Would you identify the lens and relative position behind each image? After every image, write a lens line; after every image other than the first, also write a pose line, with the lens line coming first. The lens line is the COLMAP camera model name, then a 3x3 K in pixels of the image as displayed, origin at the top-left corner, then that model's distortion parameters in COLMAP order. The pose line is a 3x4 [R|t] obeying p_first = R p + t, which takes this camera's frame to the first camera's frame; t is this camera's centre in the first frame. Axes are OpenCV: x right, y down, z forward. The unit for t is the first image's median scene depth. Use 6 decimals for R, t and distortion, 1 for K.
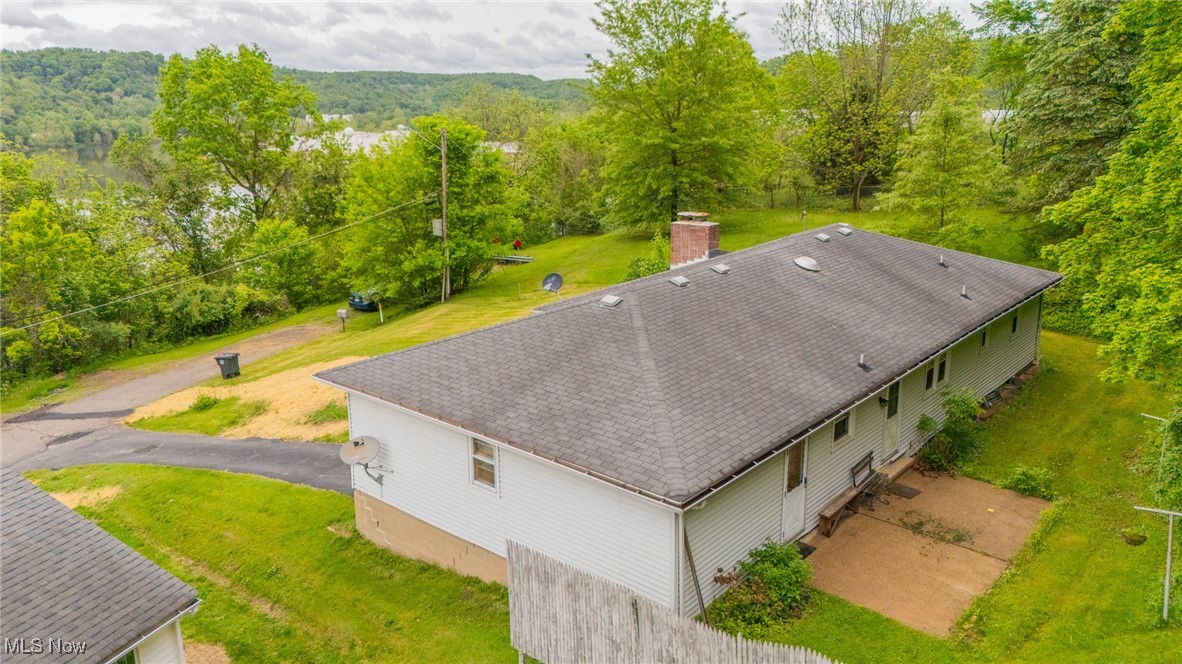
lens RADIAL K [[872.8, 0, 591.4], [0, 872.8, 325.8], [0, 0, 1]] dist [0.069912, -0.065540]
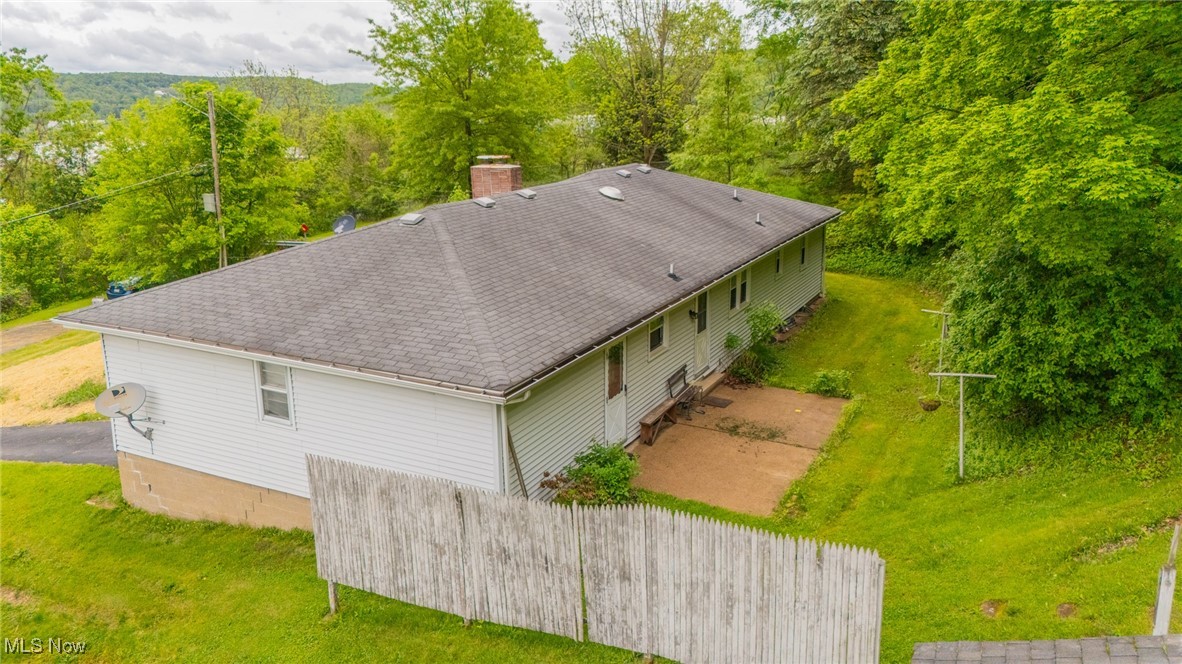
lens RADIAL K [[872.8, 0, 591.9], [0, 872.8, 327.5], [0, 0, 1]] dist [0.069912, -0.065540]
pose [[0.972997, -0.056757, 0.223731, -0.005684], [0.058416, 0.998292, -0.000797, 0.093572], [-0.223304, 0.013845, 0.974651, 0.052596]]
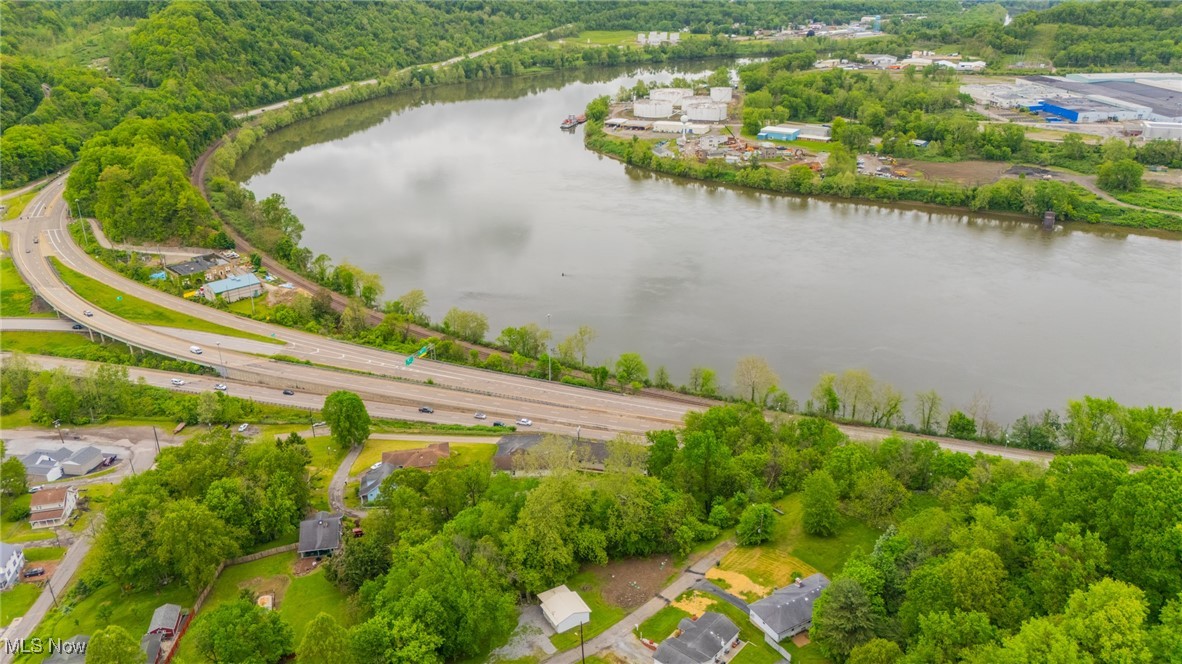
lens RADIAL K [[872.8, 0, 592.6], [0, 872.8, 331.4], [0, 0, 1]] dist [0.069912, -0.065540]
pose [[0.942482, 0.127839, -0.308844, 0.665380], [-0.080308, 0.983512, 0.162032, -4.217952], [0.324466, -0.127909, 0.937209, -8.023306]]
